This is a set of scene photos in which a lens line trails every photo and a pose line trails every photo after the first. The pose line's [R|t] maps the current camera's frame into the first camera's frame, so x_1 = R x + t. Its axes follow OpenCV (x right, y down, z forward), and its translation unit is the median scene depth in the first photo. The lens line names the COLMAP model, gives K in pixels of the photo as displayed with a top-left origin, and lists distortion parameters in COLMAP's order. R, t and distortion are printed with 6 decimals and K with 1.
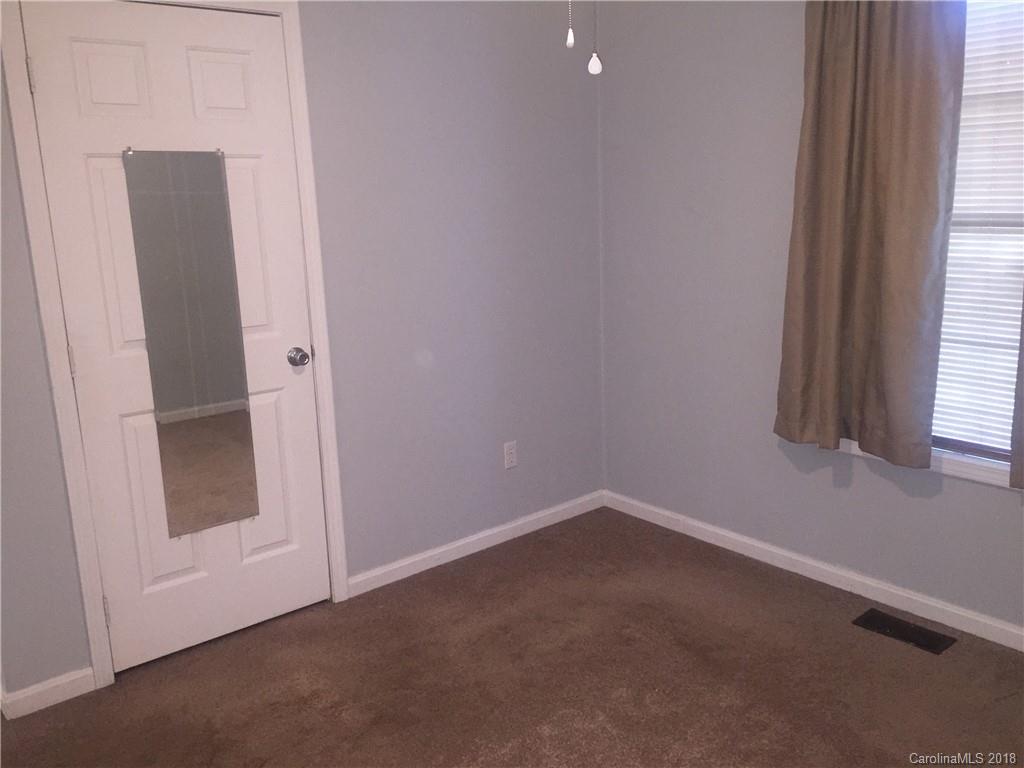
lens RADIAL K [[884.7, 0, 512.0], [0, 884.7, 384.0], [0, 0, 1]] dist [0.099426, -0.123727]
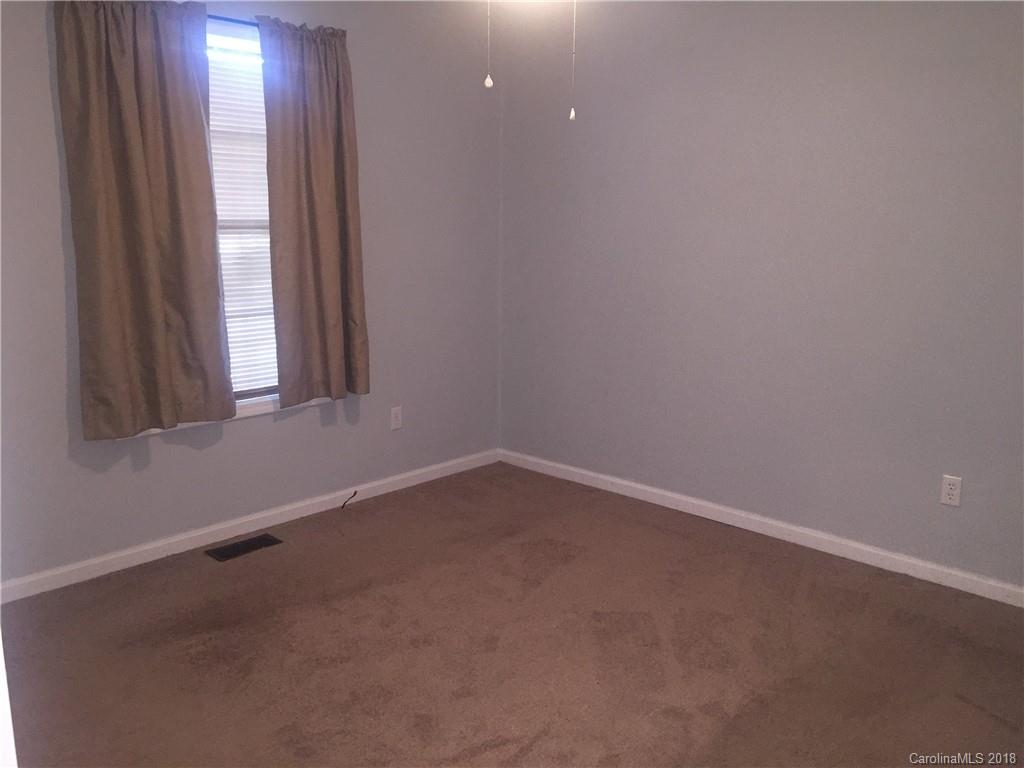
lens RADIAL K [[884.7, 0, 512.0], [0, 884.7, 384.0], [0, 0, 1]] dist [0.099426, -0.123727]
pose [[-0.084745, -0.193523, 0.977429, -0.840023], [0.193640, 0.959057, 0.206674, -0.143351], [-0.977406, 0.206784, -0.043802, 0.672979]]
